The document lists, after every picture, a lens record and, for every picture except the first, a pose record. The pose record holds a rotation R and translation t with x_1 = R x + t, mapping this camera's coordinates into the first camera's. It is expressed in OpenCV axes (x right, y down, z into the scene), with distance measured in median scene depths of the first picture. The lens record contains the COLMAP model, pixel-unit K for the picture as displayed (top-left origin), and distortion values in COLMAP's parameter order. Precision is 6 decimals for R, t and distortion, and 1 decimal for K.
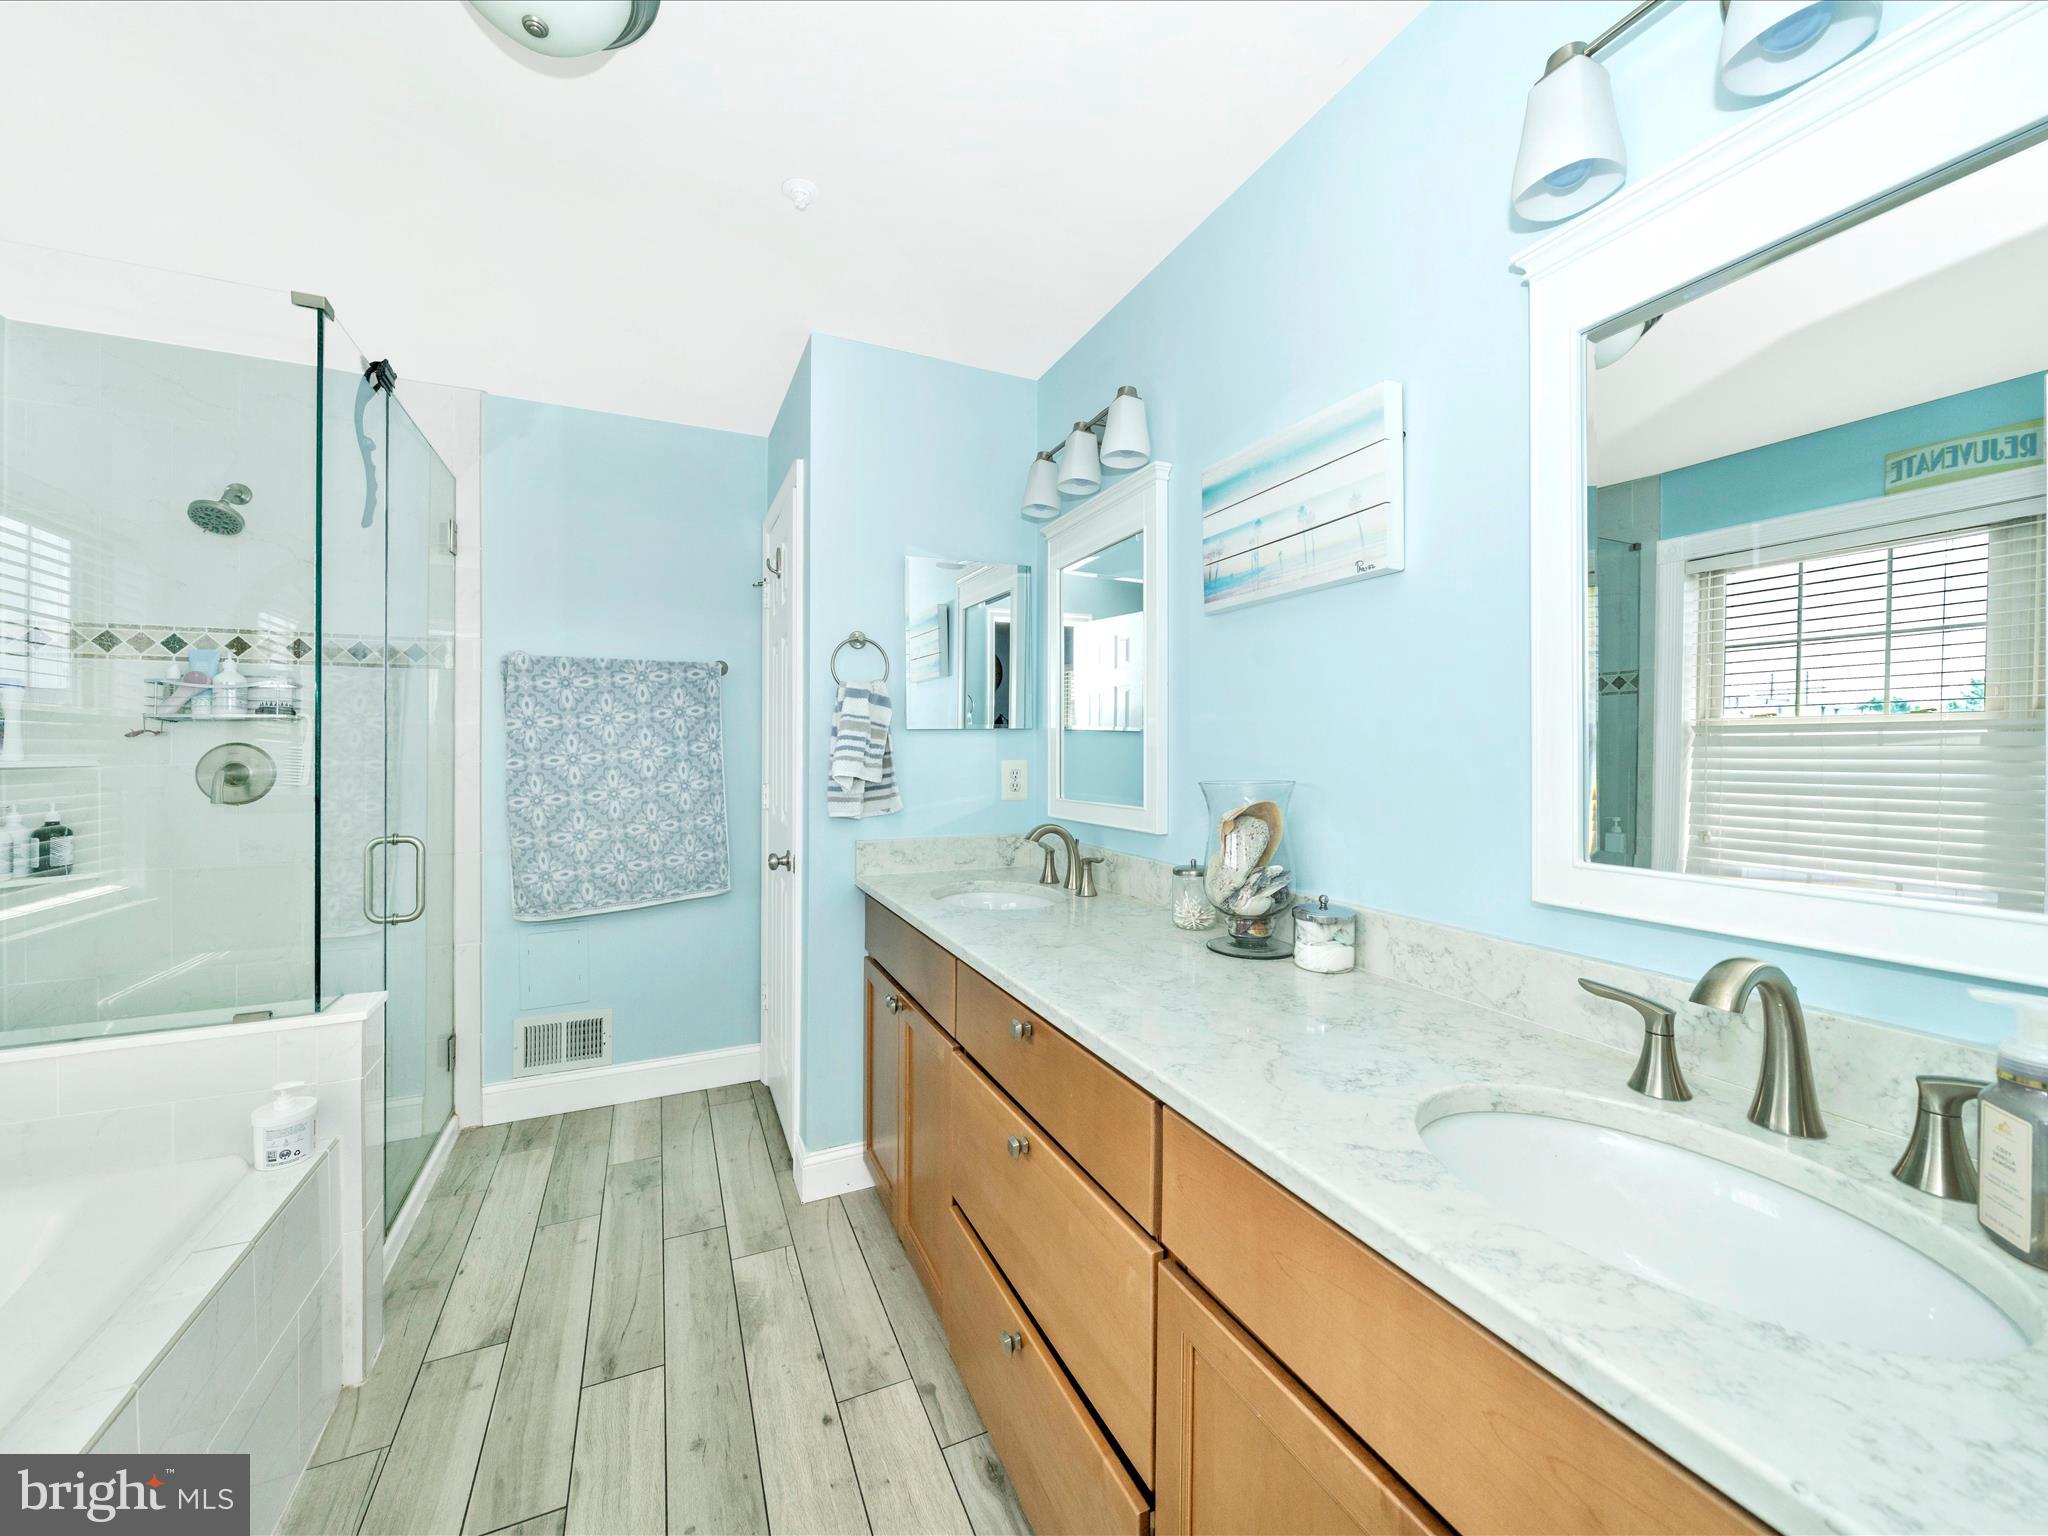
lens RADIAL K [[785.0, 0, 1024.0], [0, 785.0, 758.0], [0, 0, 1]] dist [-0.003941, -0.001175]
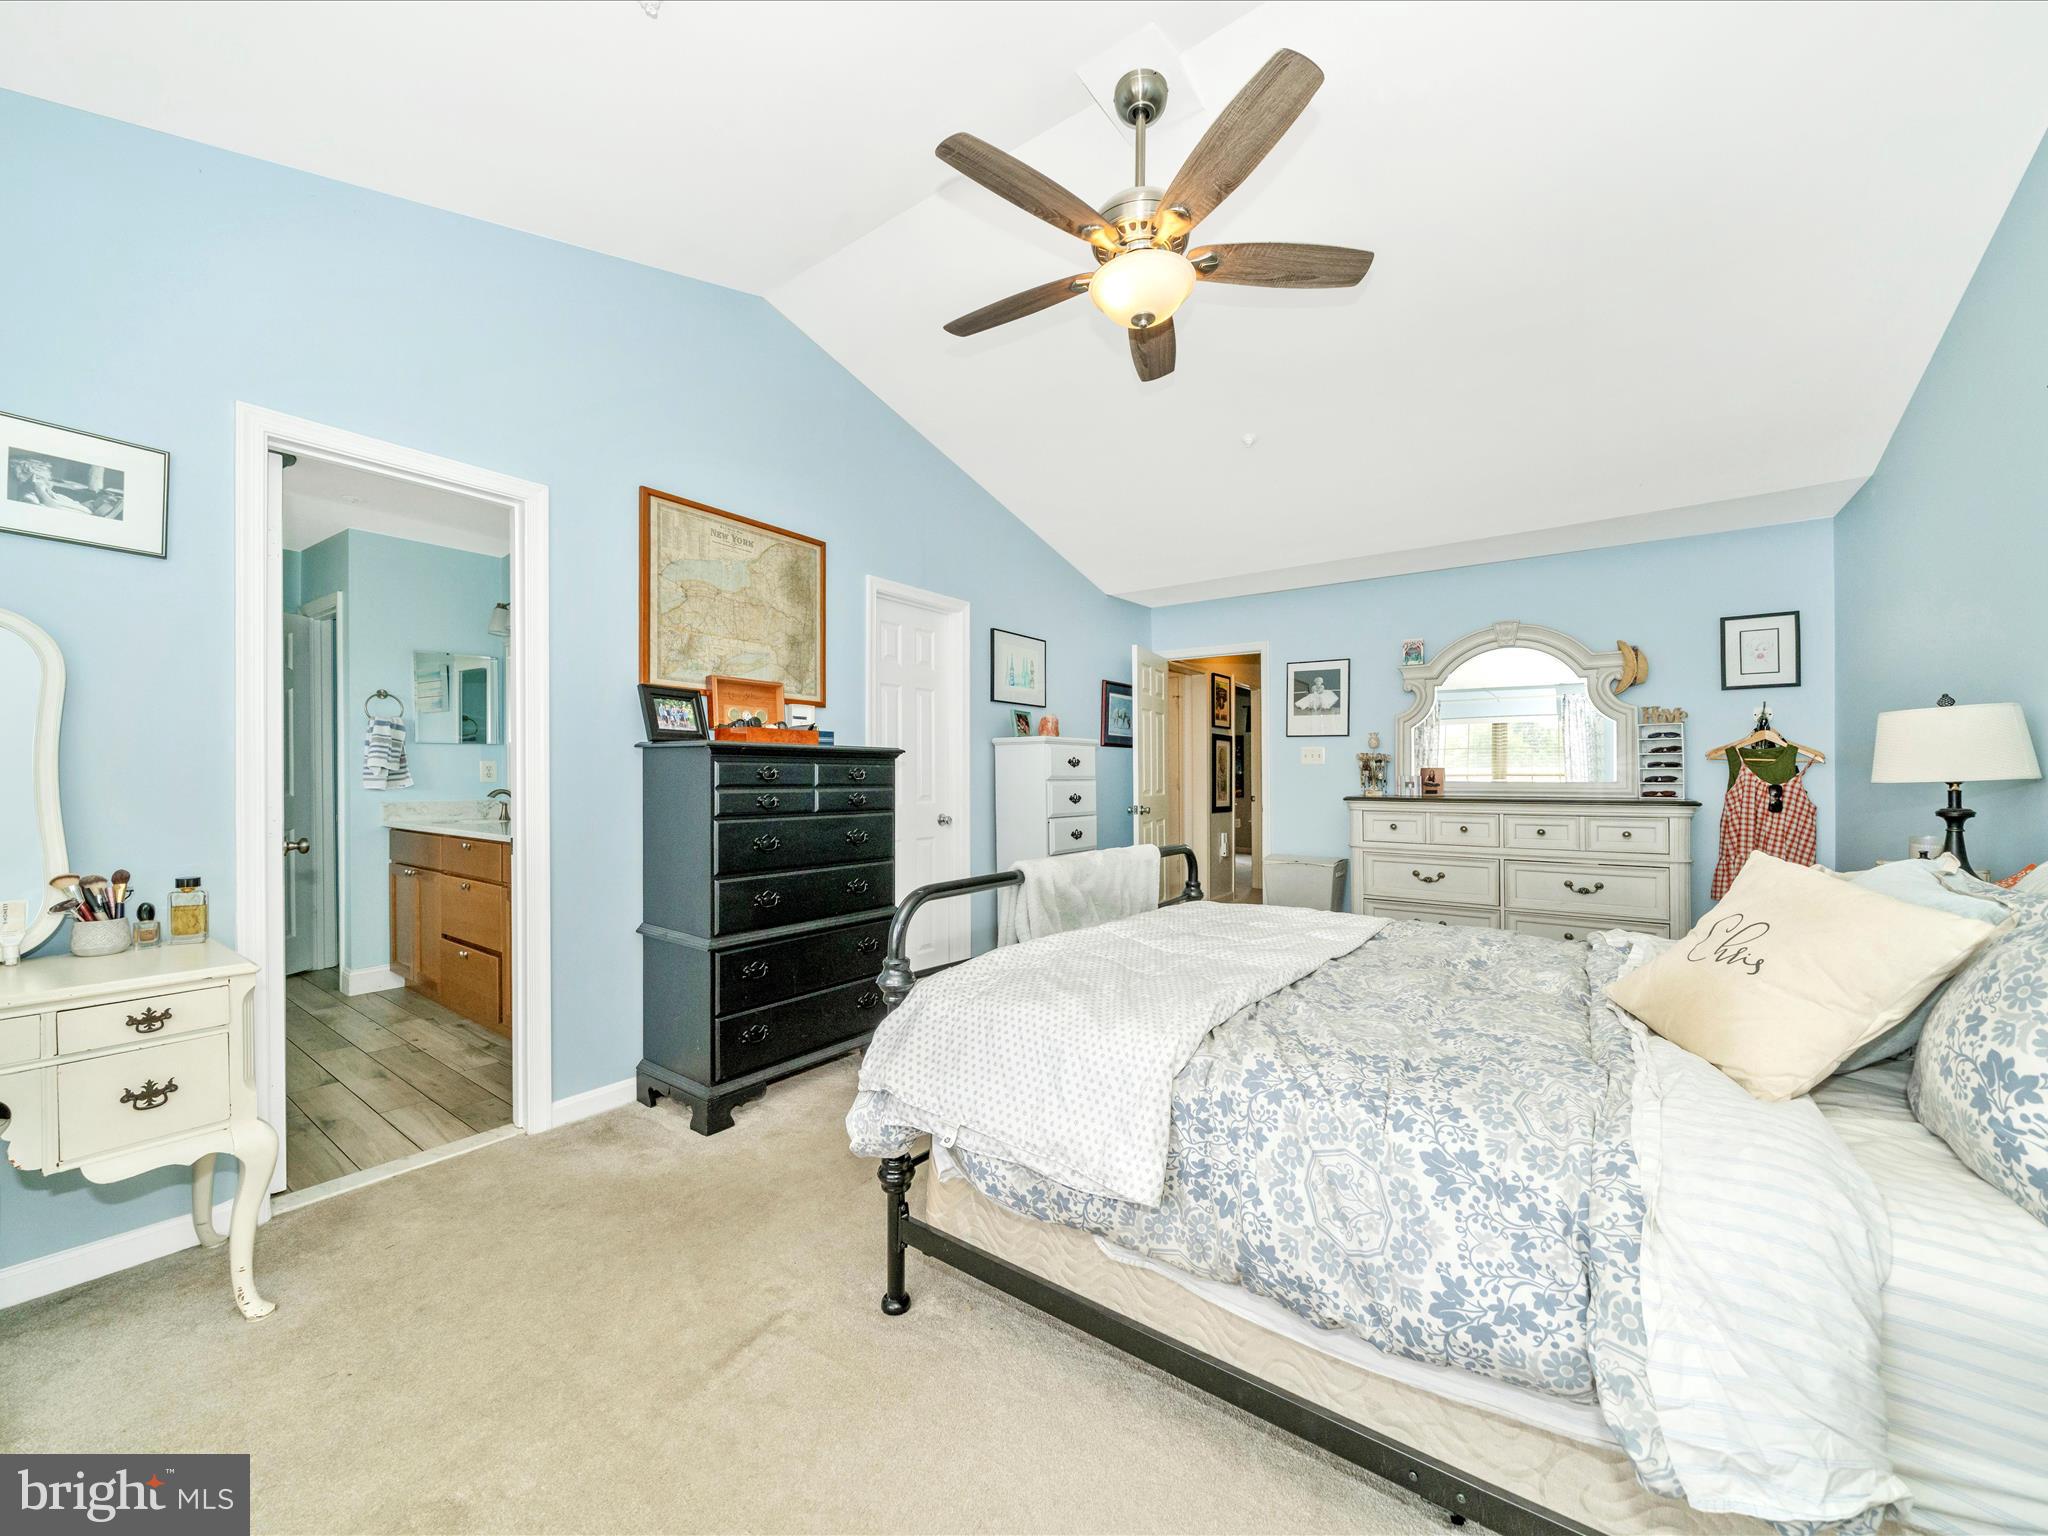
lens RADIAL K [[785.0, 0, 1018.4], [0, 785.0, 783.5], [0, 0, 1]] dist [-0.003941, -0.001175]
pose [[0.872920, -0.010278, 0.487755, 0.197982], [0.010660, 0.999941, 0.001993, 0.073974], [-0.487747, 0.003460, 0.872978, -1.357278]]
